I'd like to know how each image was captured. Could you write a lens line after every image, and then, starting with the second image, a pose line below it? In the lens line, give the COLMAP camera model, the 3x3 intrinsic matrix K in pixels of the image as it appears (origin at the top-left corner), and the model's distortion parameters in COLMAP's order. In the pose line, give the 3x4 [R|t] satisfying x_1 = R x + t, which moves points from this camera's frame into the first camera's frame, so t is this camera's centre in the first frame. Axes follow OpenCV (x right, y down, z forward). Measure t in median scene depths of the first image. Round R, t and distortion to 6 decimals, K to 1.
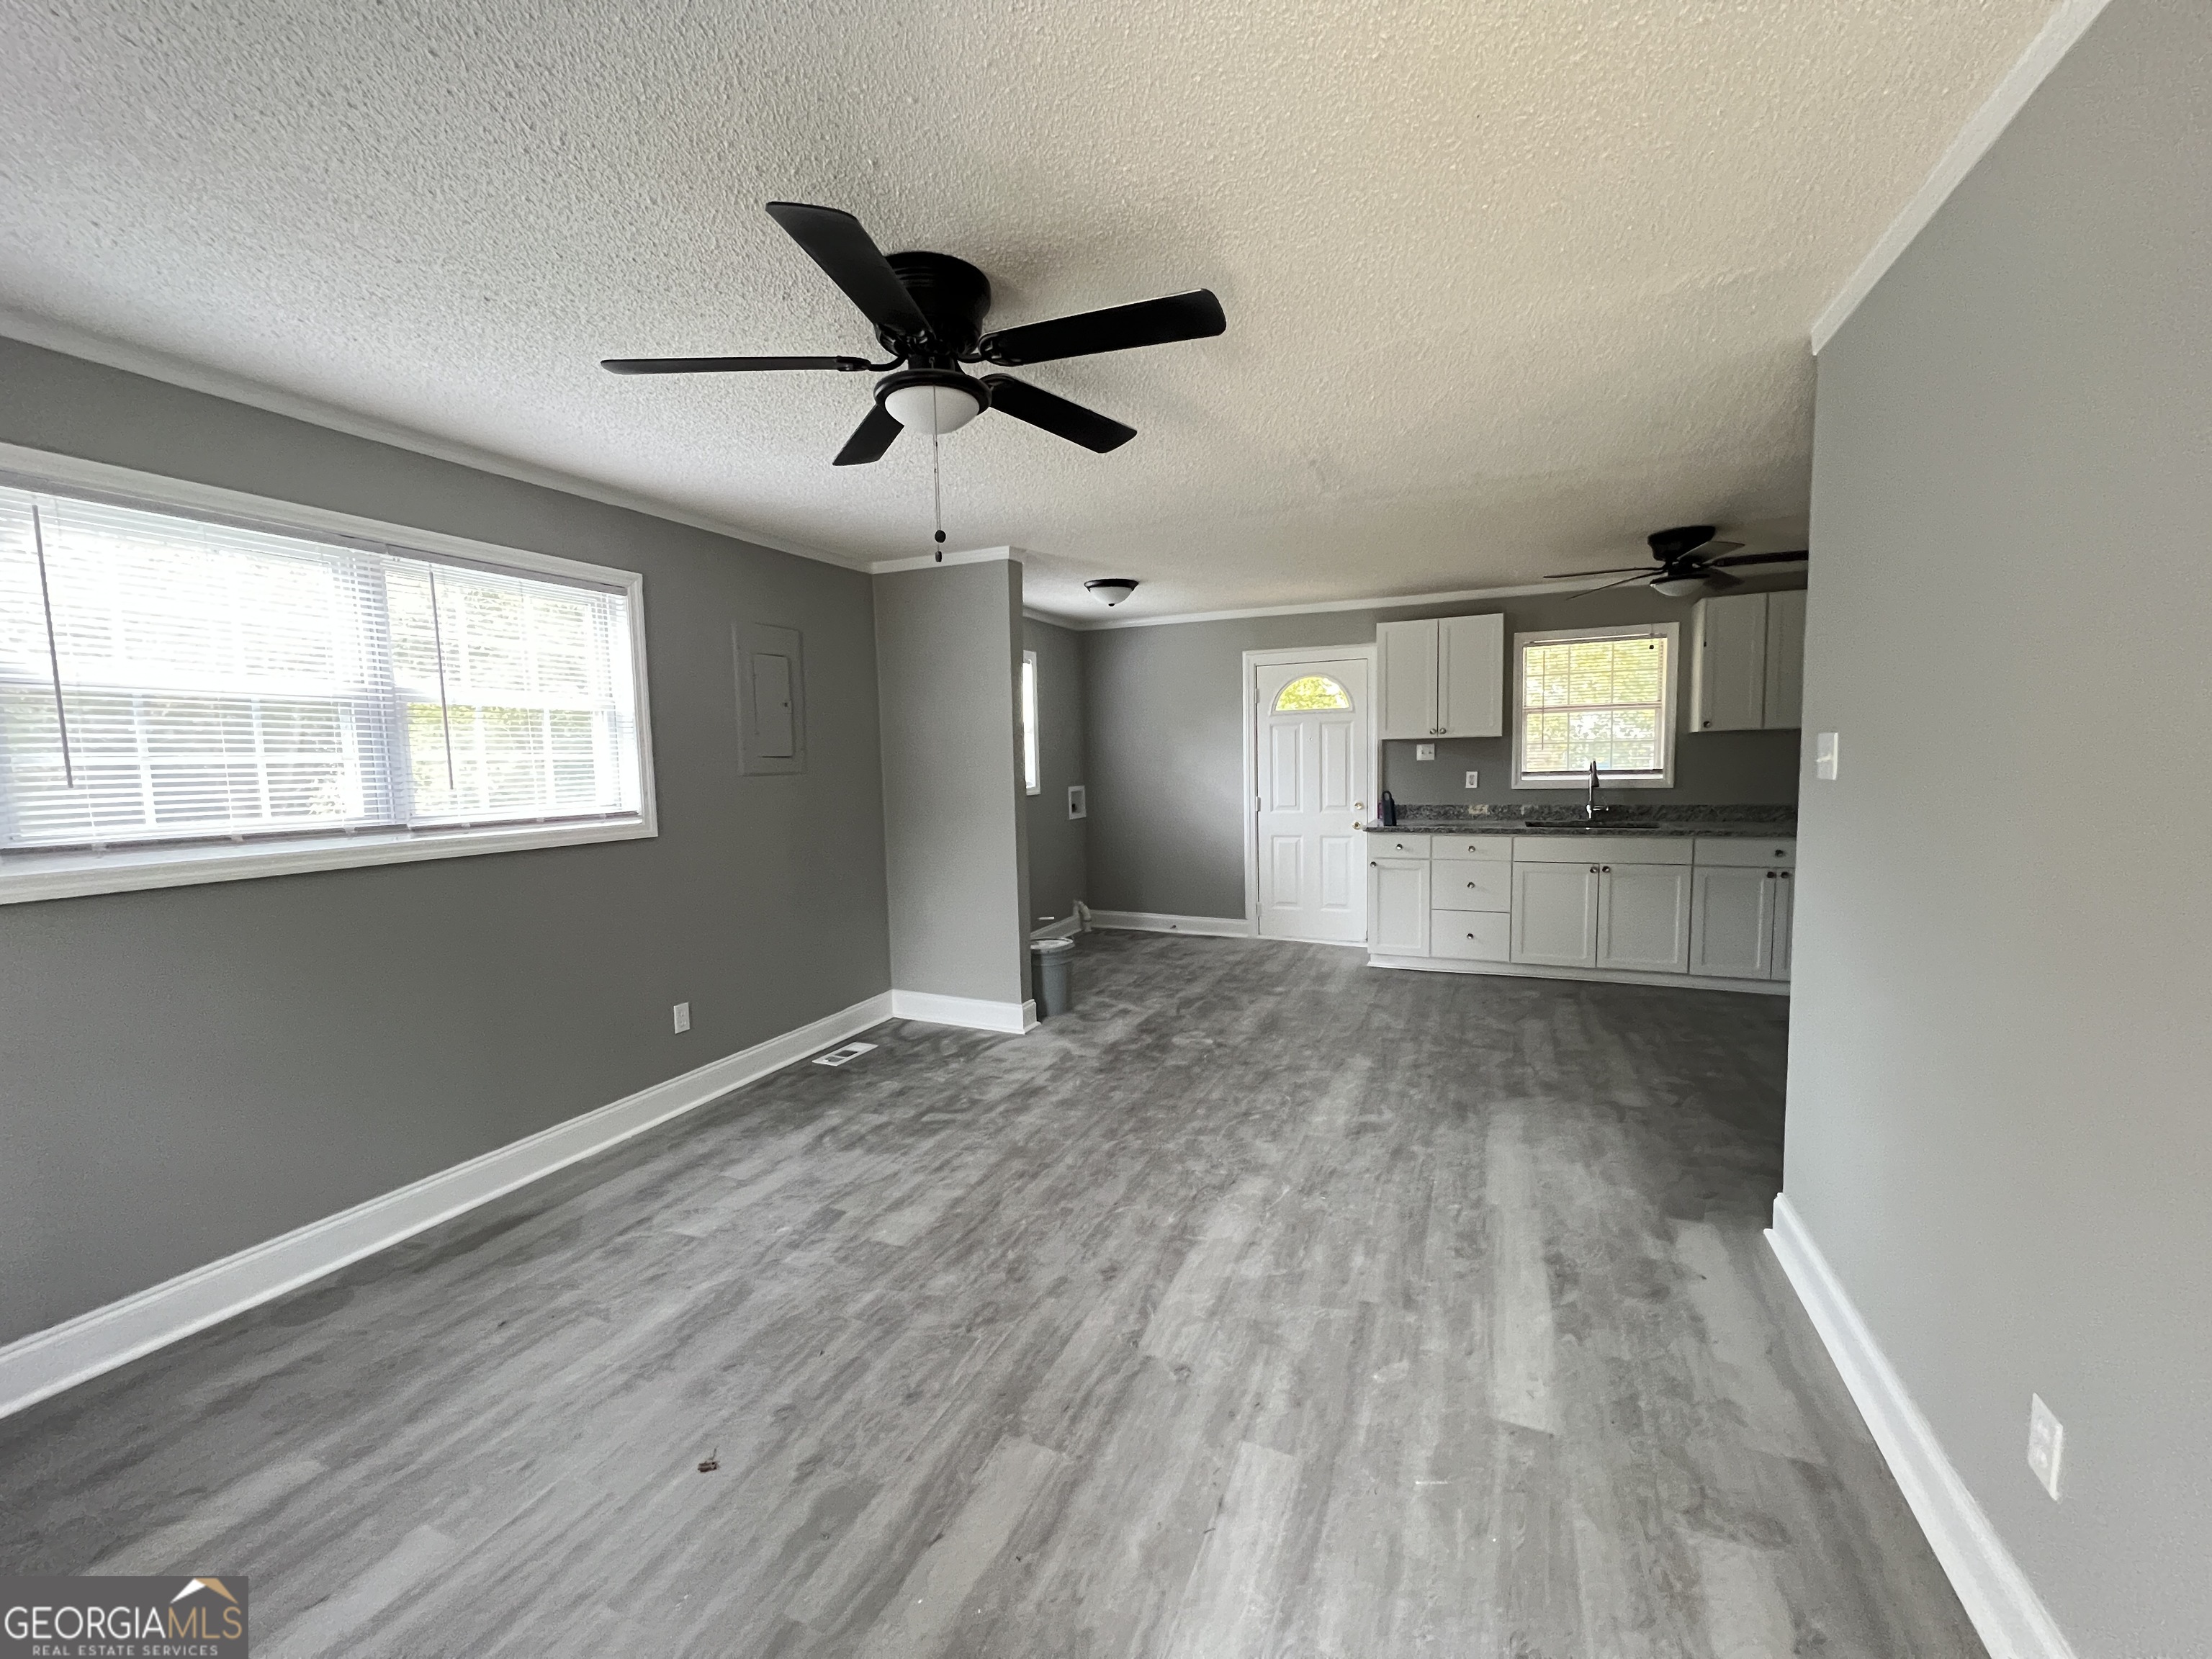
lens RADIAL K [[877.3, 0, 1106.9], [0, 877.3, 840.4], [0, 0, 1]] dist [0.000293, 0.000524]
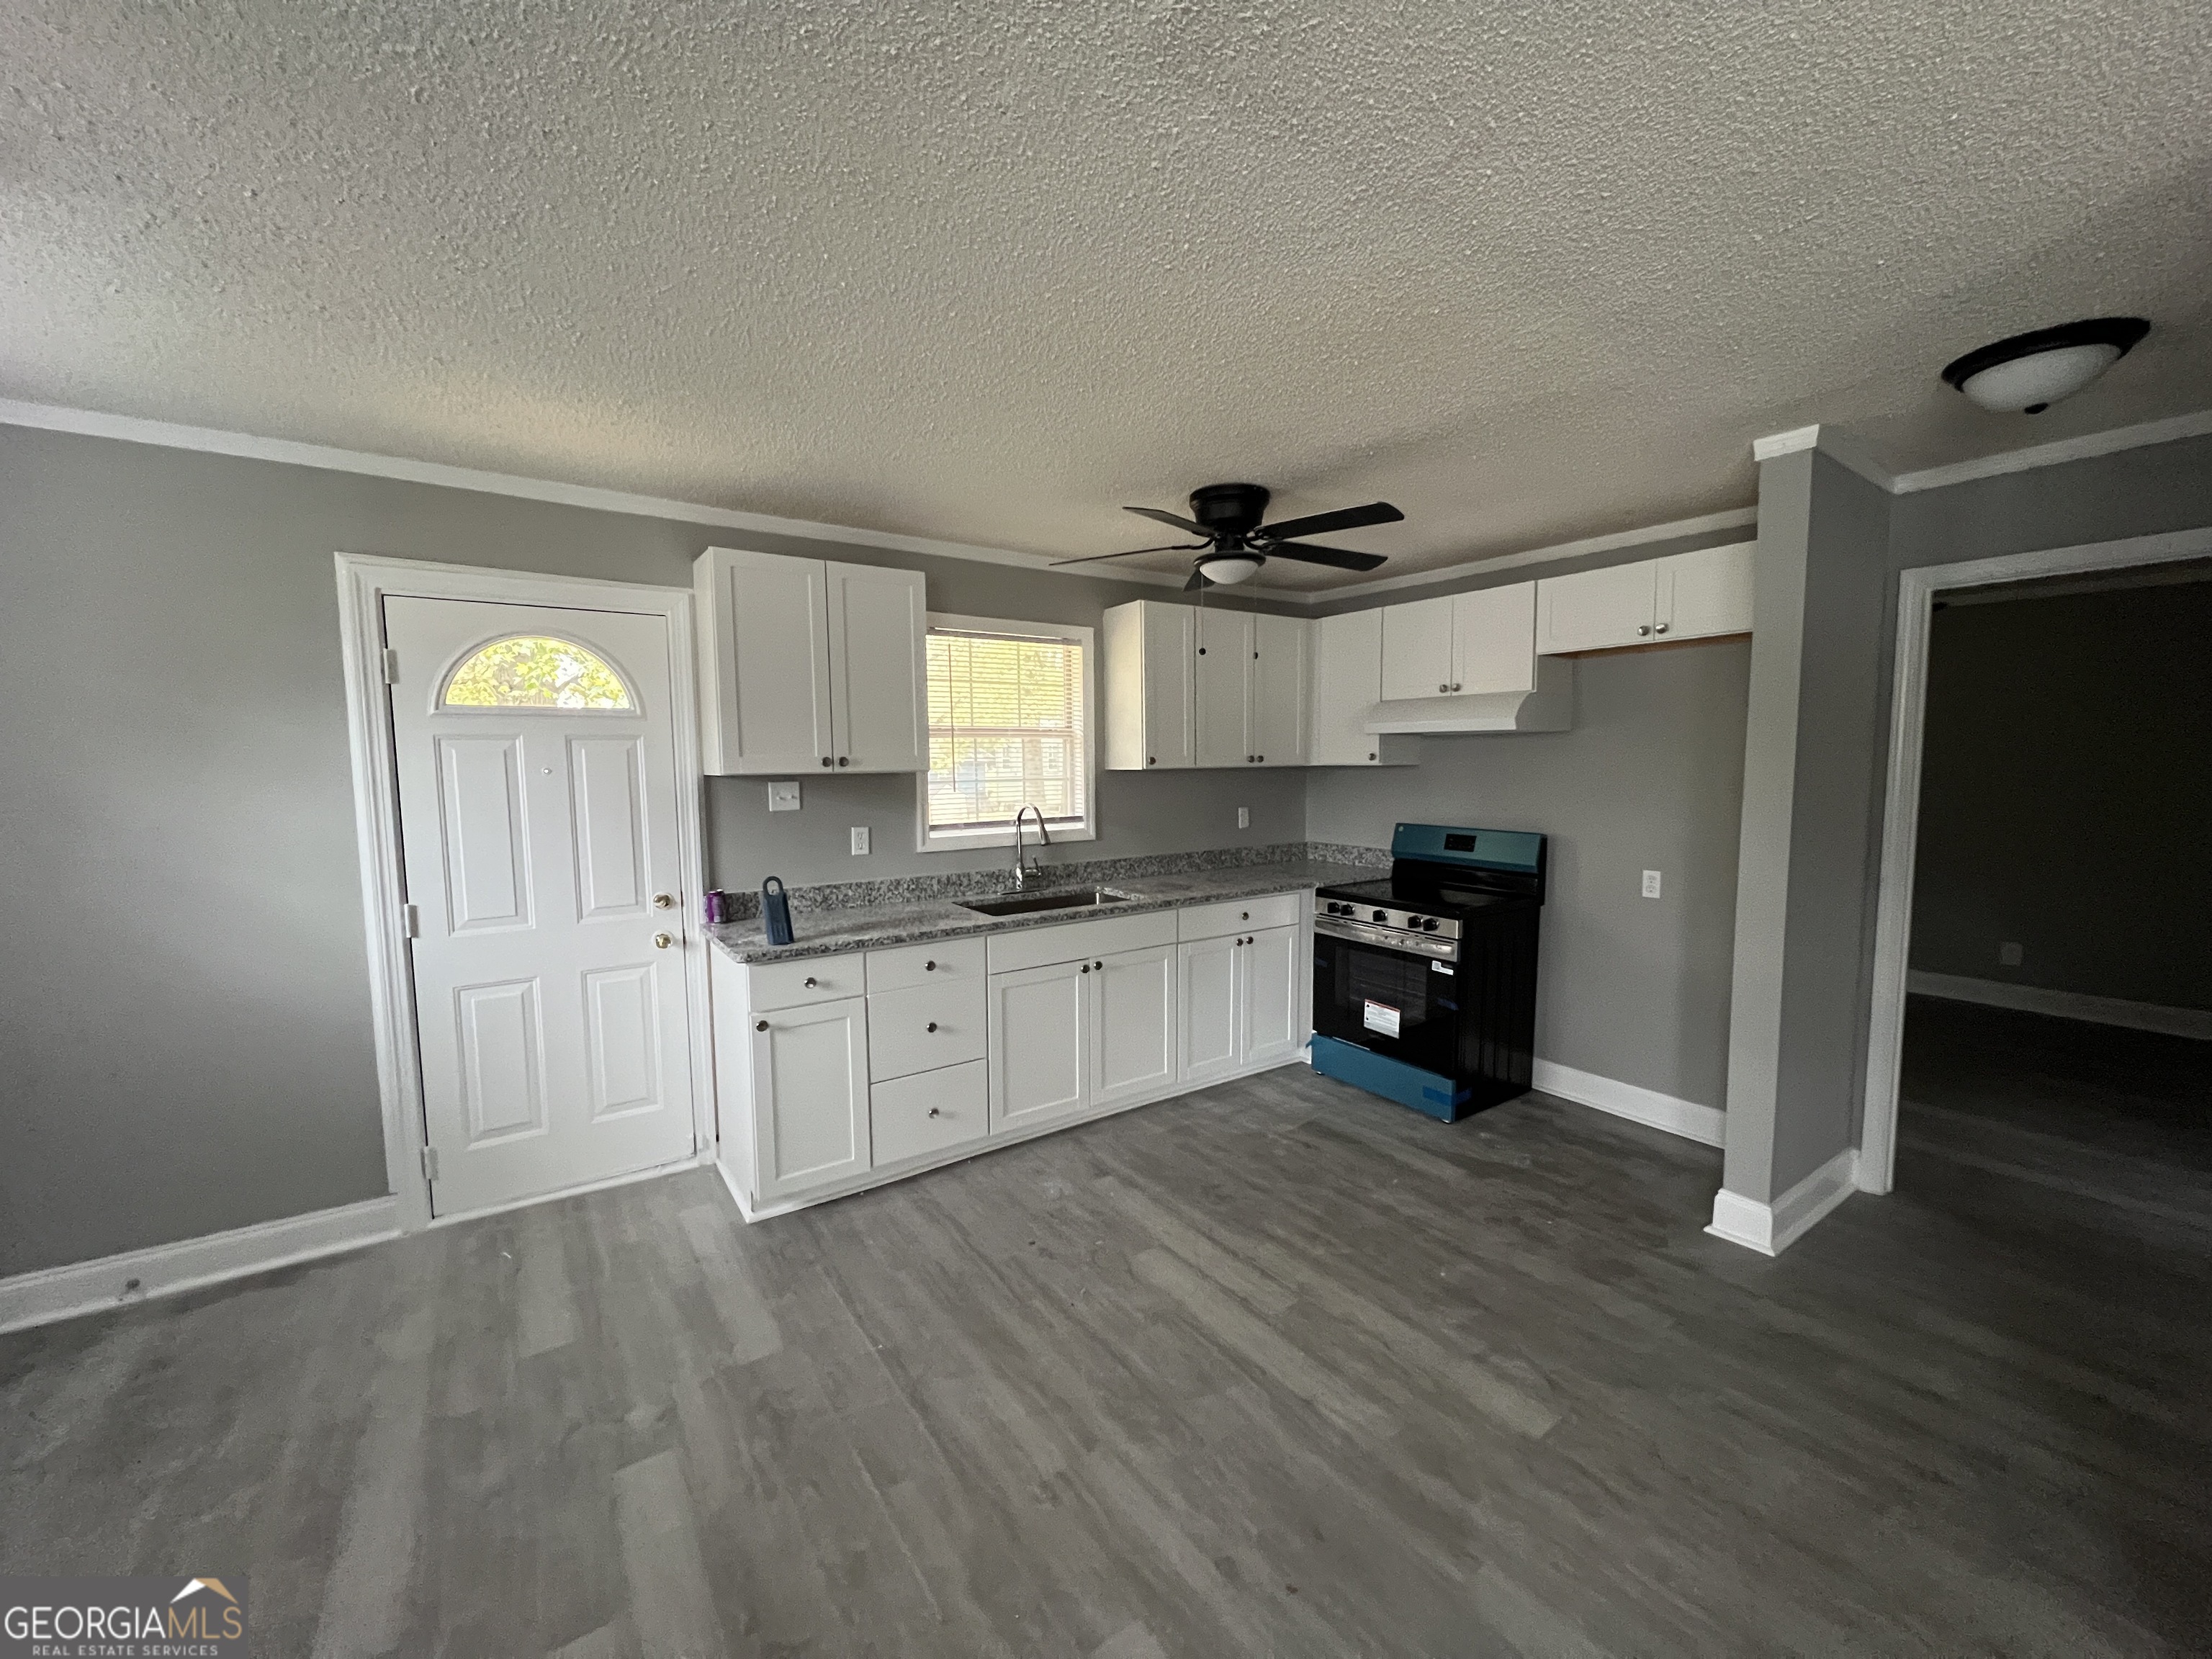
lens RADIAL K [[877.3, 0, 1109.9], [0, 877.3, 834.6], [0, 0, 1]] dist [0.000293, 0.000524]
pose [[0.521554, -0.055652, 0.851402, -0.015924], [0.078654, 0.996757, 0.016970, -0.095429], [-0.849585, 0.058115, 0.524240, 0.724636]]
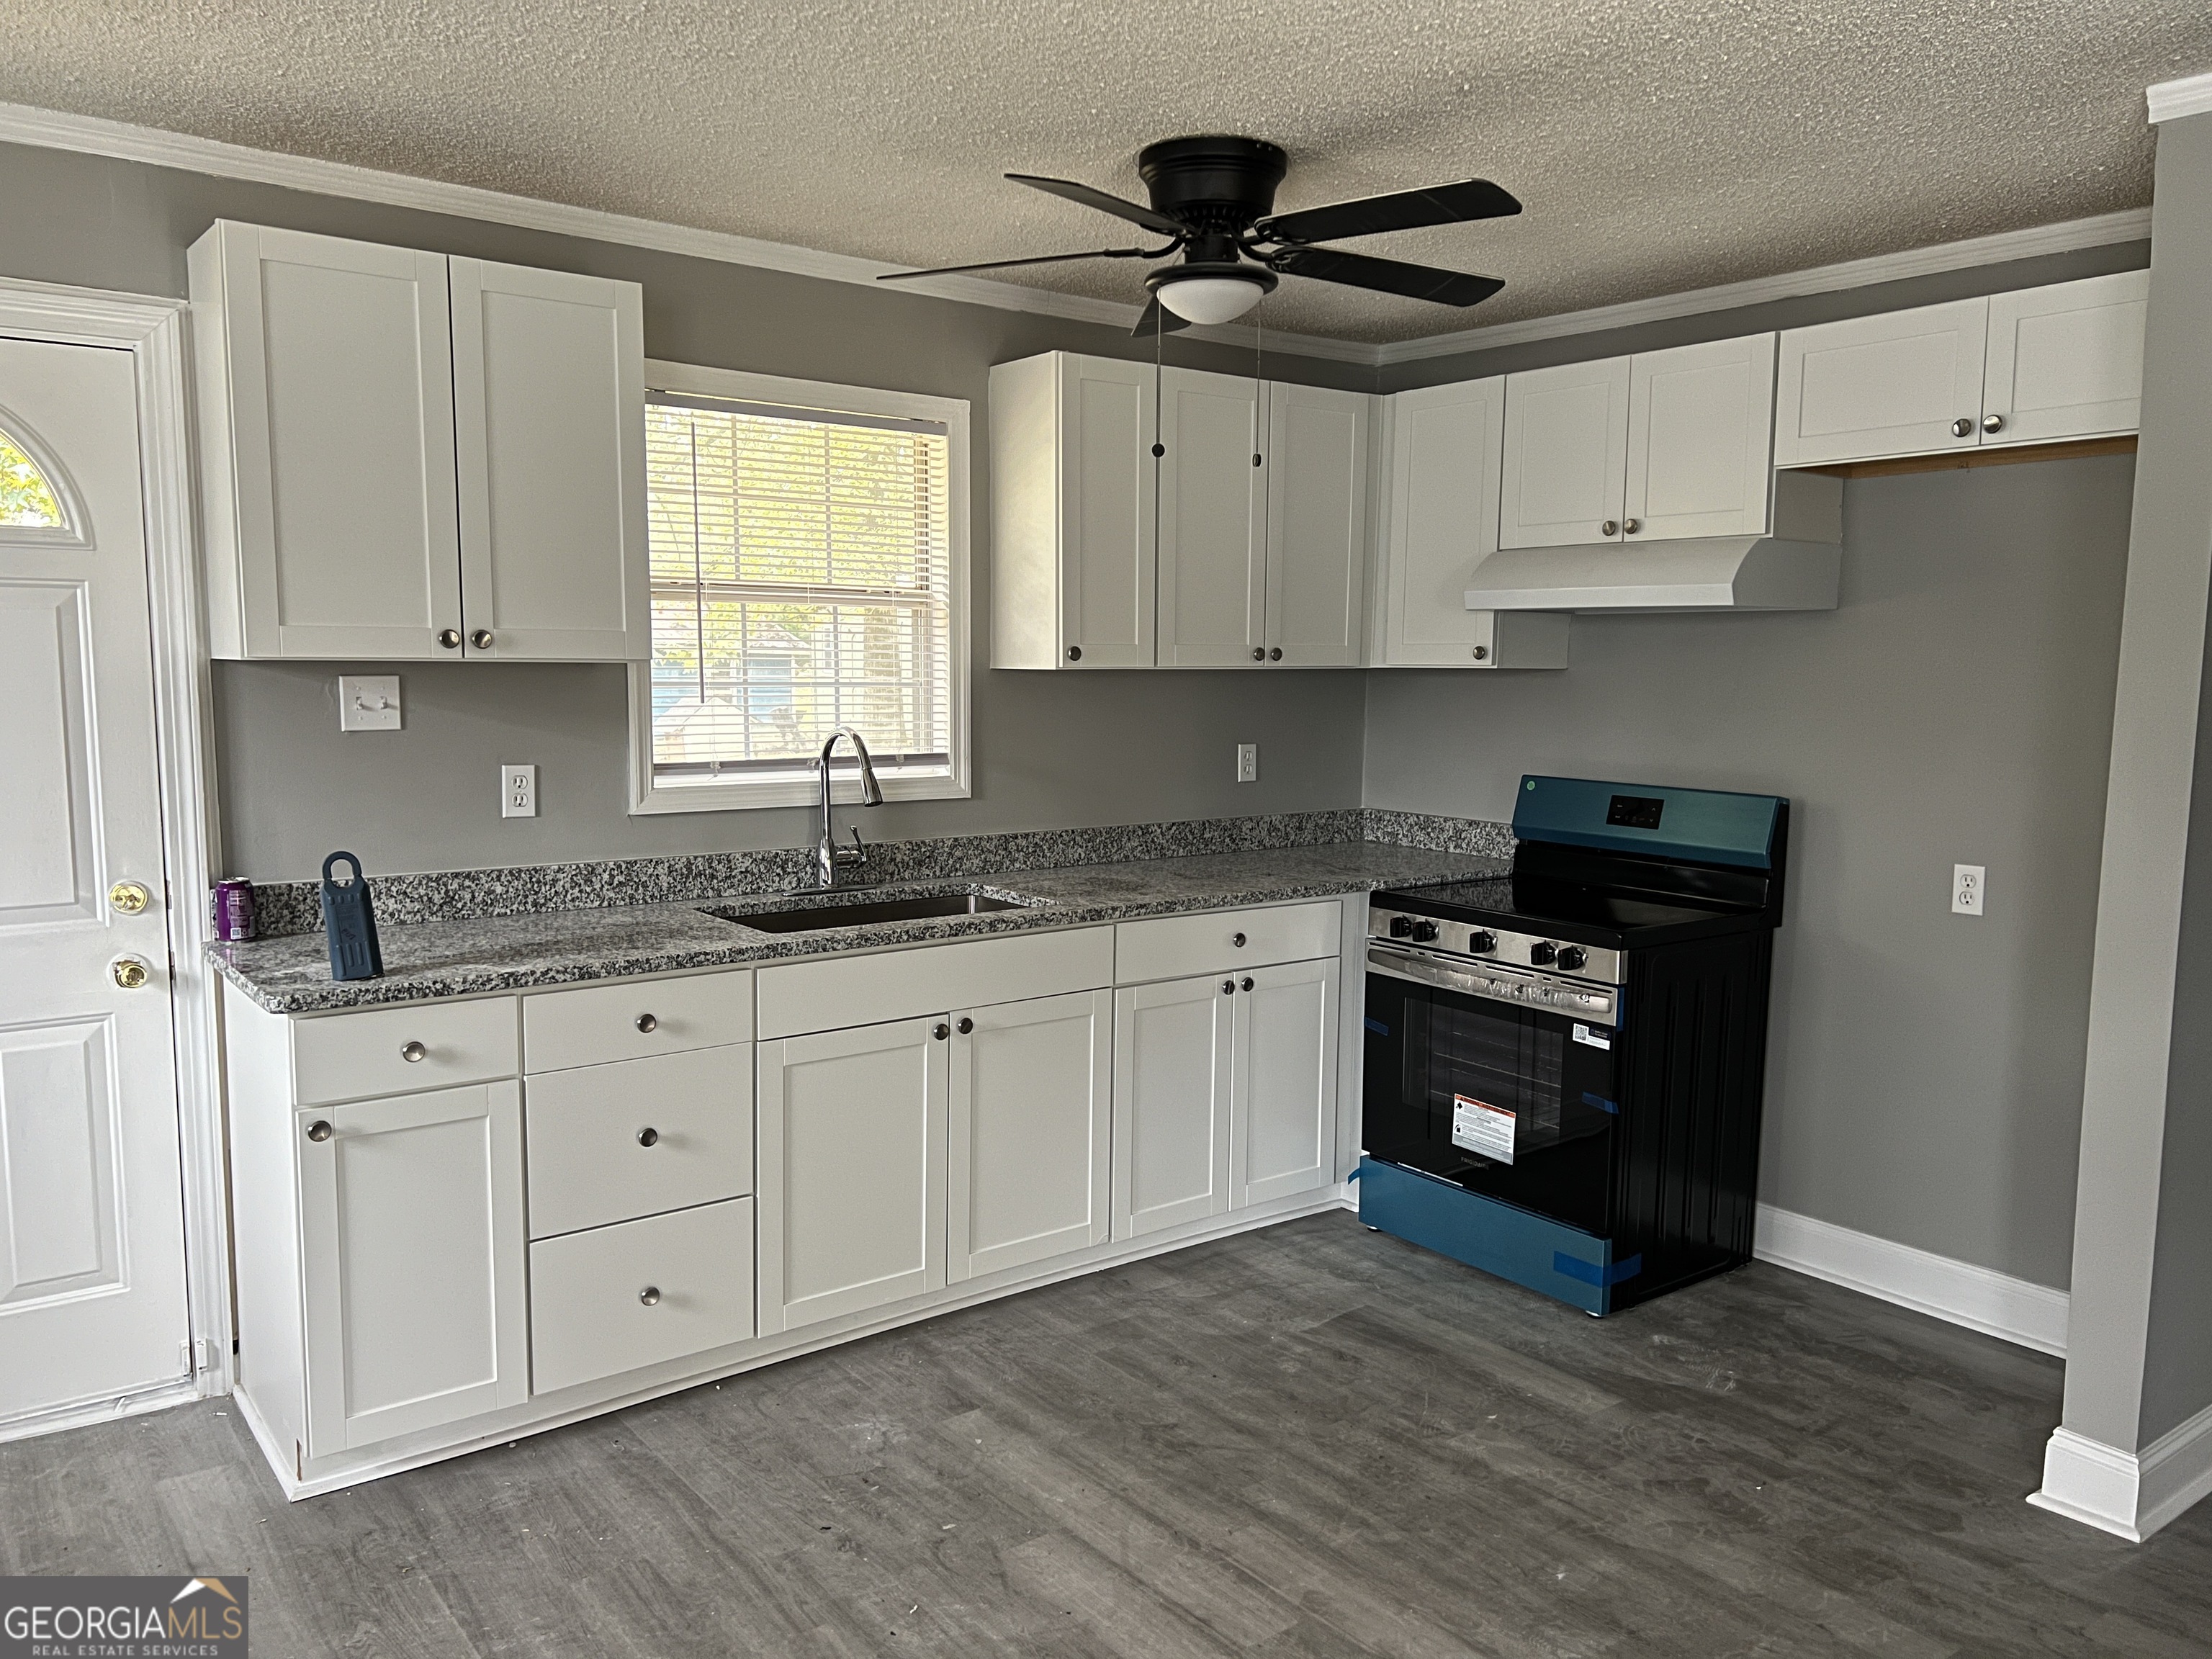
lens RADIAL K [[1656.6, 0, 1113.4], [0, 1656.6, 843.8], [0, 0, 1]] dist [0.058287, -0.061600]
pose [[0.479685, -0.071727, 0.874504, -0.025010], [0.063291, 0.996886, 0.047048, -0.088045], [-0.875155, 0.032780, 0.482730, 0.694916]]
